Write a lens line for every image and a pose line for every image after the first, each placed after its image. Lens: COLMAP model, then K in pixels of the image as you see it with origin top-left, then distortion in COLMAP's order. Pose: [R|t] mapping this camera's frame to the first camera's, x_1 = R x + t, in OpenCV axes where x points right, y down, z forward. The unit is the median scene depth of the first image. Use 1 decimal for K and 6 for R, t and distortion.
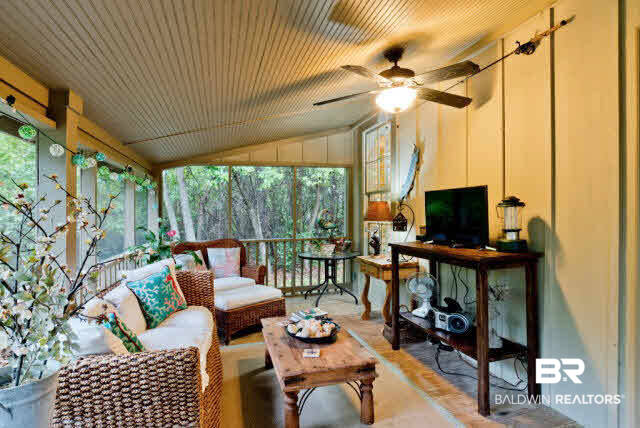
lens RADIAL K [[347.3, 0, 320.0], [0, 347.3, 214.0], [0, 0, 1]] dist [-0.004353, -0.000412]
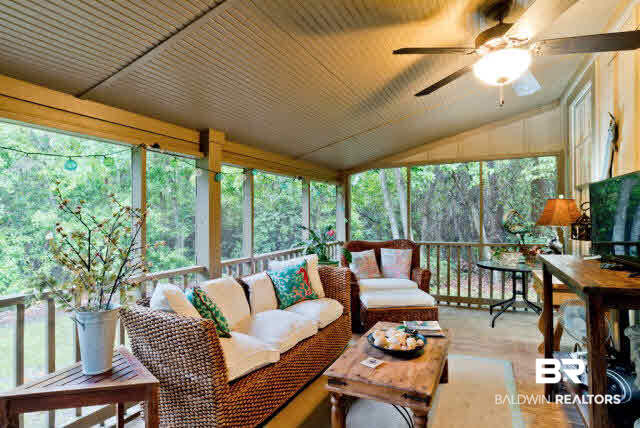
lens RADIAL K [[353.2, 0, 320.0], [0, 353.2, 214.0], [0, 0, 1]] dist [-0.034128, 0.000419]
pose [[0.746940, -0.003020, -0.664884, 0.255975], [0.002440, 0.999995, -0.001801, -0.002794], [0.664887, -0.000277, 0.746944, 0.093742]]
